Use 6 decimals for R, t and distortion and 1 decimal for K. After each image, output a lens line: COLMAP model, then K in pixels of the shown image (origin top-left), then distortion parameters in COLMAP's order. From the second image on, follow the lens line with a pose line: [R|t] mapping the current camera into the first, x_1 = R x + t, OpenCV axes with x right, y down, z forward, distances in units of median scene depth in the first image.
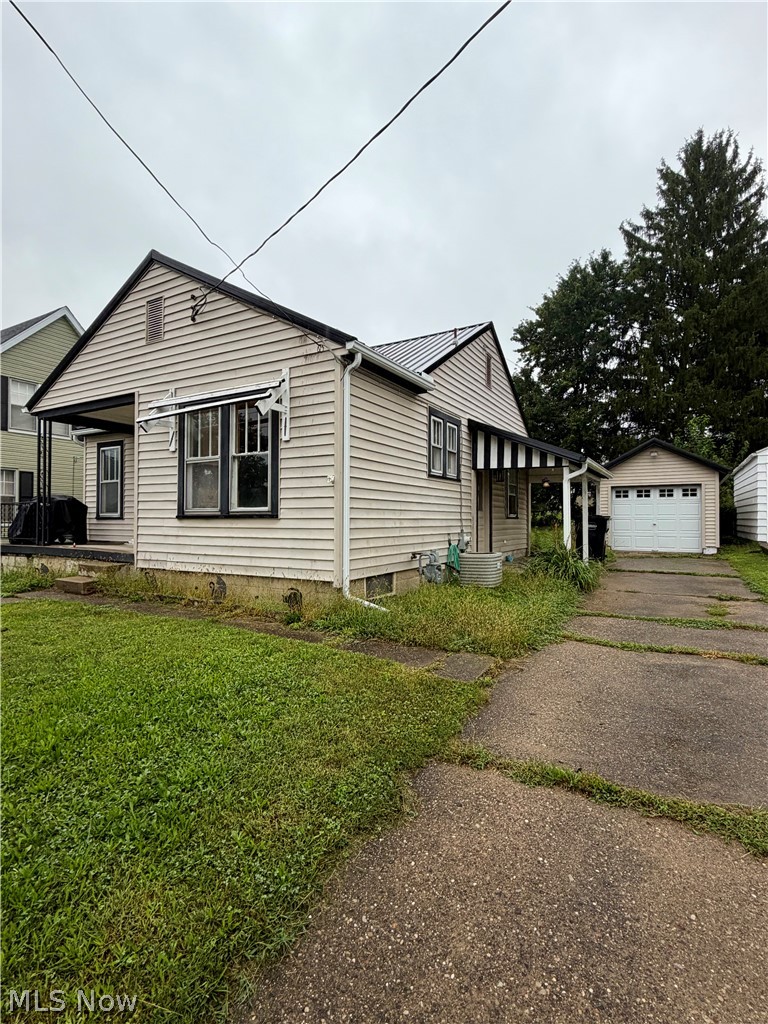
lens RADIAL K [[510.8, 0, 384.6], [0, 510.8, 514.5], [0, 0, 1]] dist [-0.000079, -0.000822]
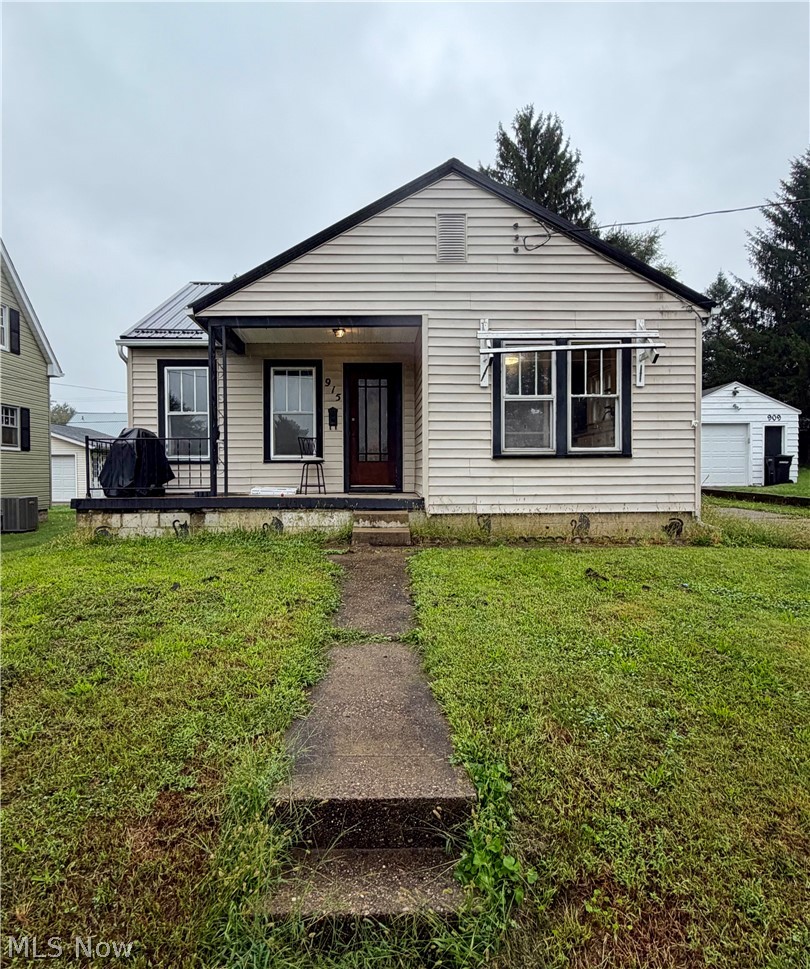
lens RADIAL K [[602.3, 0, 388.1], [0, 602.3, 483.7], [0, 0, 1]] dist [0.024634, -0.052112]
pose [[0.863258, -0.016022, 0.504509, -0.862217], [0.002502, 0.999620, 0.027464, 0.017438], [-0.504757, -0.022447, 0.862970, 0.101706]]
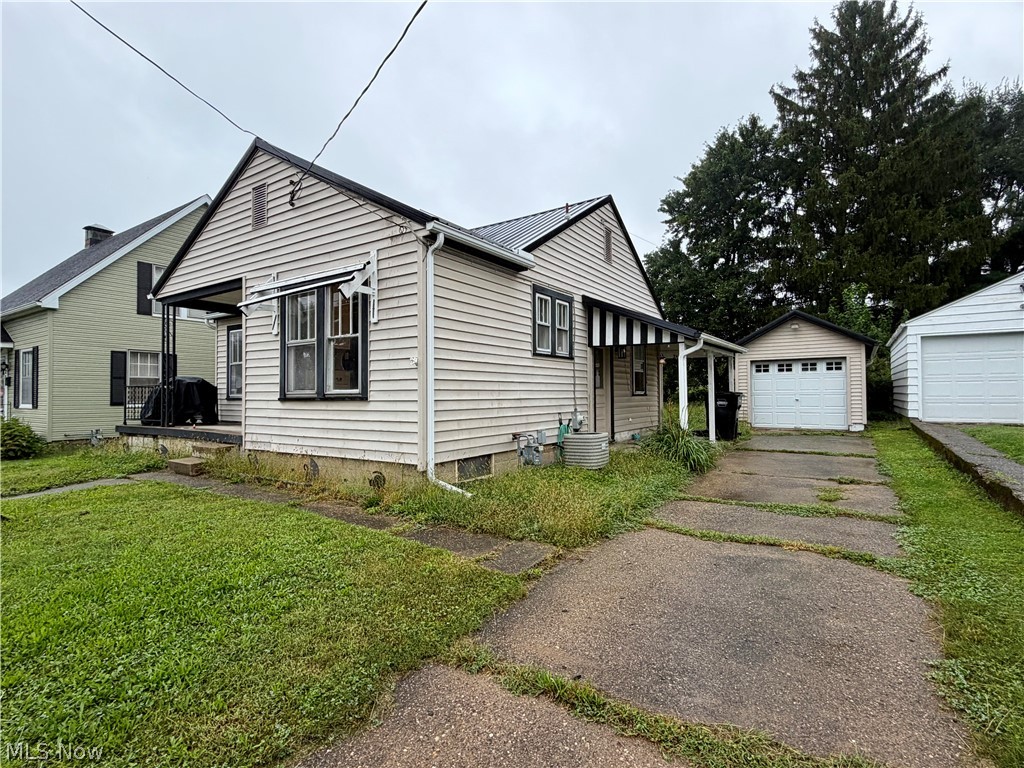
lens RADIAL K [[510.8, 0, 508.8], [0, 510.8, 386.5], [0, 0, 1]] dist [-0.000079, -0.000822]
pose [[0.997461, -0.009848, -0.070534, 0.090600], [0.009417, 0.999935, -0.006441, -0.007448], [0.070592, 0.005760, 0.997489, 0.015845]]
